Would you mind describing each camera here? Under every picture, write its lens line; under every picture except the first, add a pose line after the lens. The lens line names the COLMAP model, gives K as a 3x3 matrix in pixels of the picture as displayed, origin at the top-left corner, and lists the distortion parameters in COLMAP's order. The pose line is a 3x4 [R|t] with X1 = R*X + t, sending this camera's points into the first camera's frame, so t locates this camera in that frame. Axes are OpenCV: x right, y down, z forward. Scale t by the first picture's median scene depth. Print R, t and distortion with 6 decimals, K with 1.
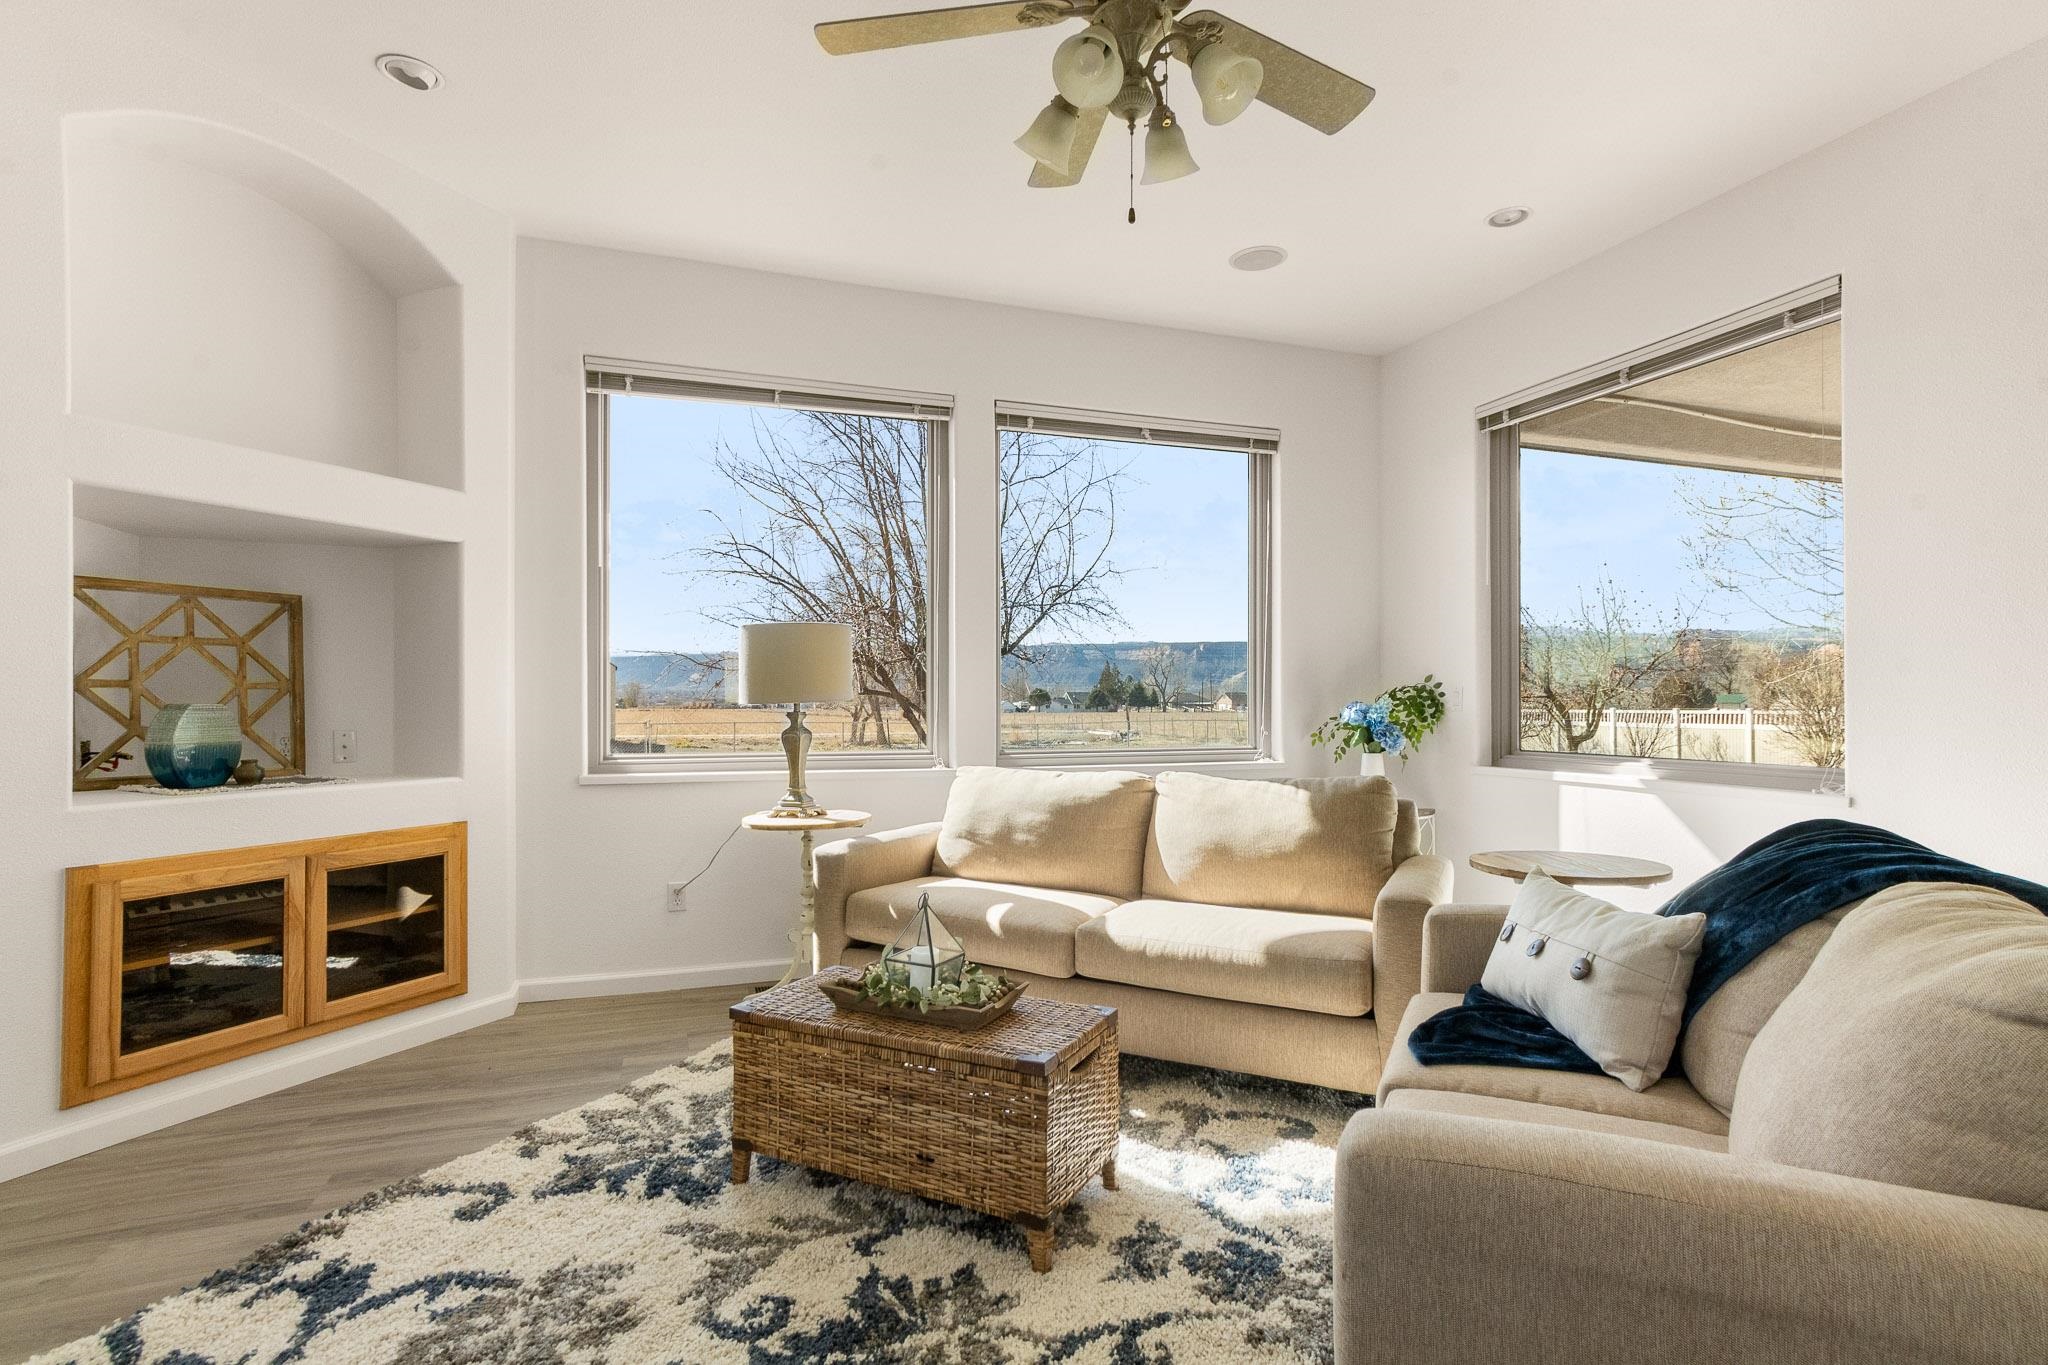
lens RADIAL K [[996.5, 0, 1021.7], [0, 996.5, 692.4], [0, 0, 1]] dist [0.000198, -0.001119]
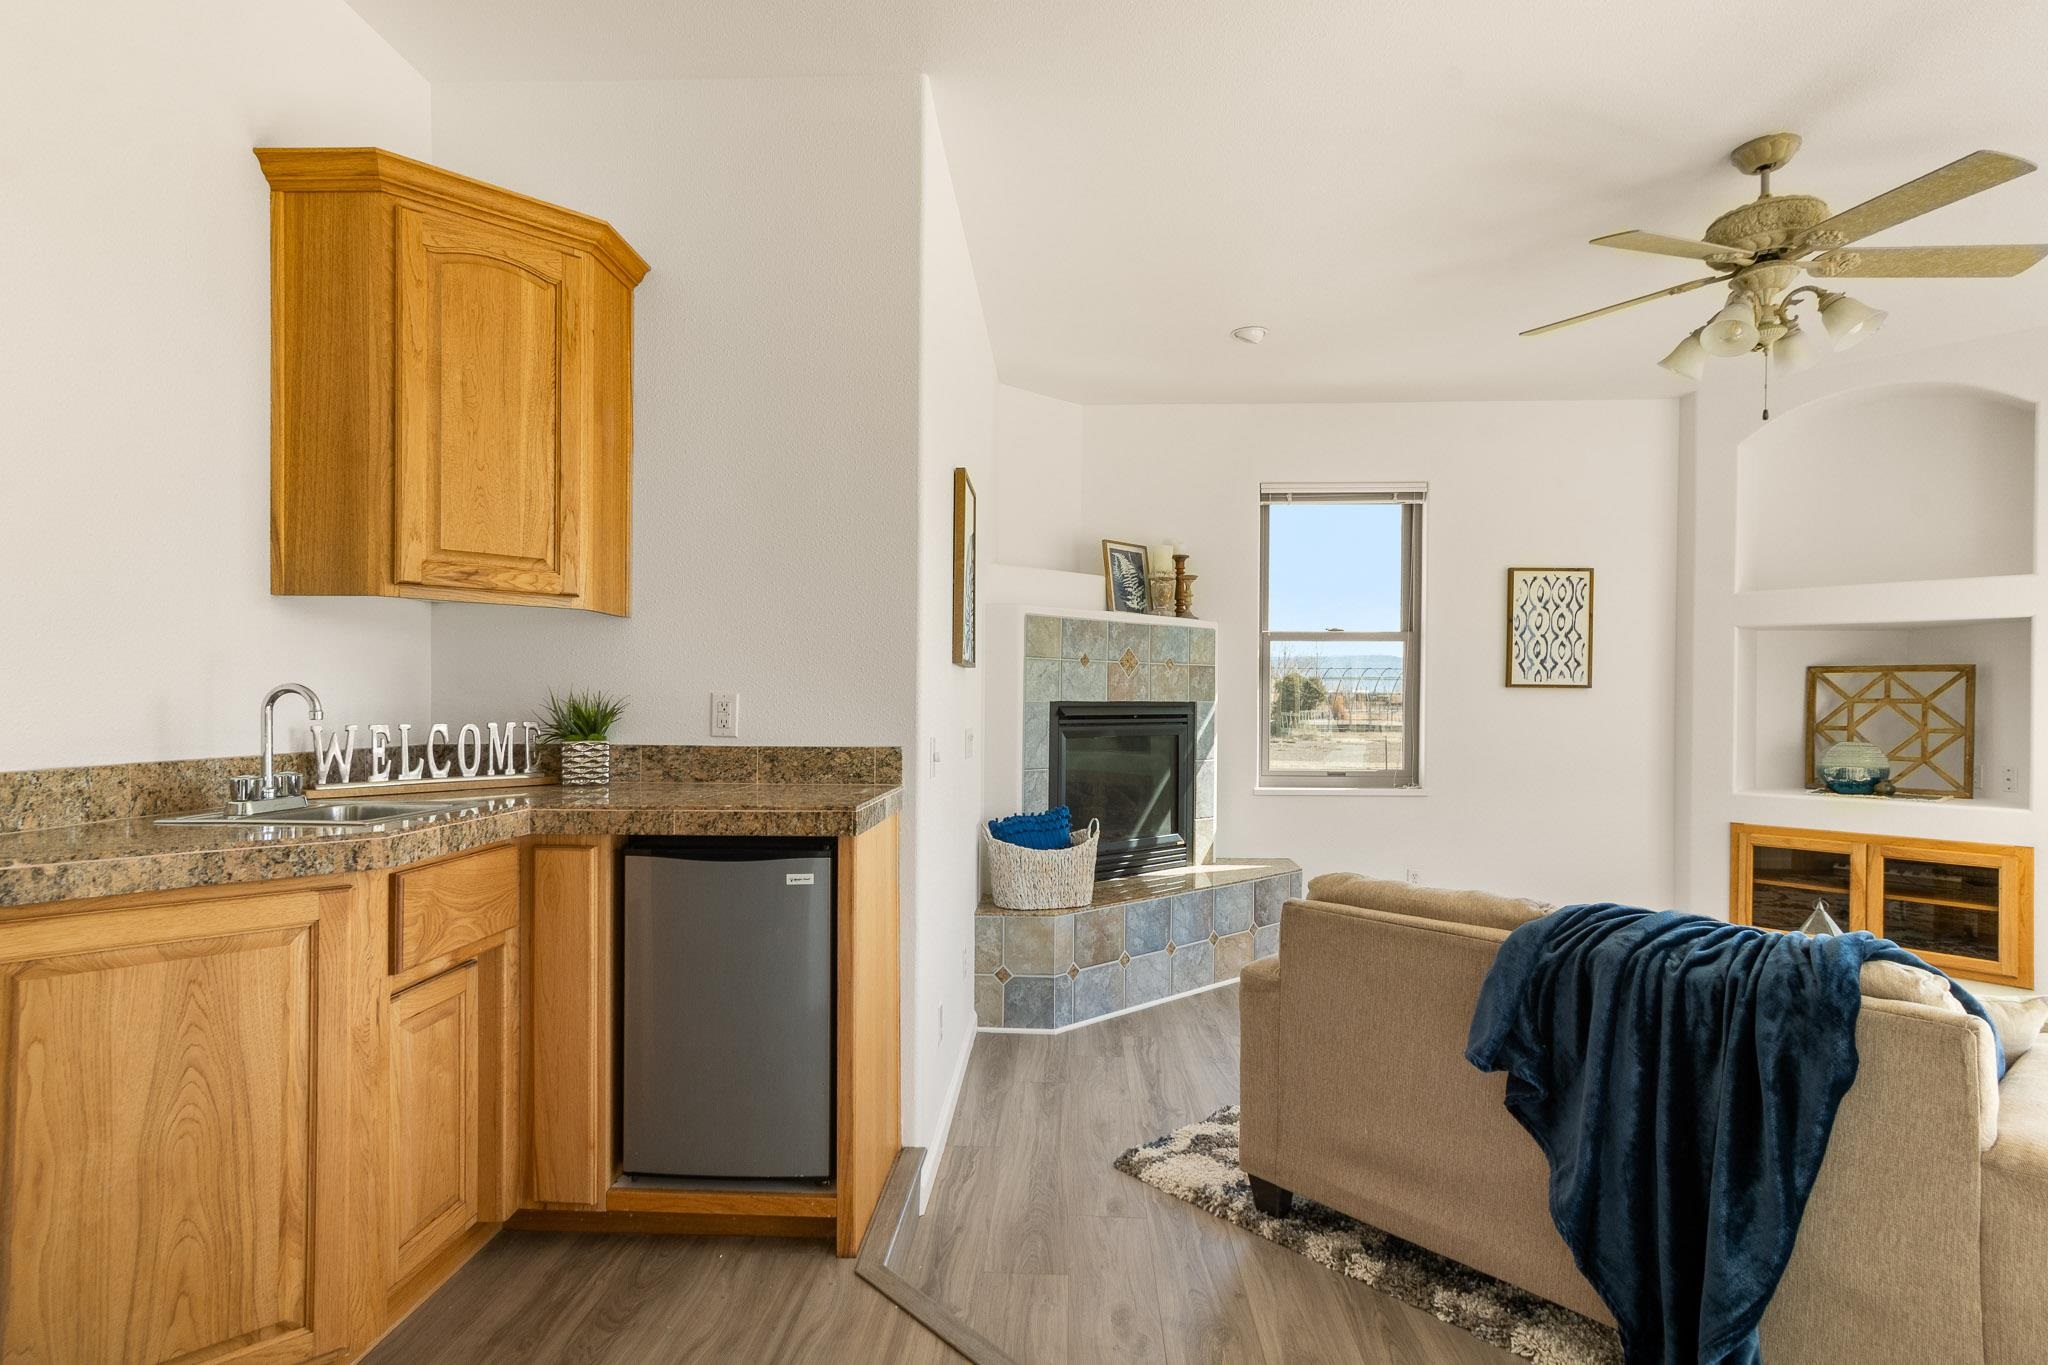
lens RADIAL K [[1041.1, 0, 1024.0], [0, 1041.1, 694.8], [0, 0, 1]] dist [0.002252, -0.003513]
pose [[-0.373743, -0.004651, -0.927521, 1.143961], [-0.002172, 0.999989, -0.004139, -0.050886], [0.927530, 0.000468, -0.373749, 0.356155]]
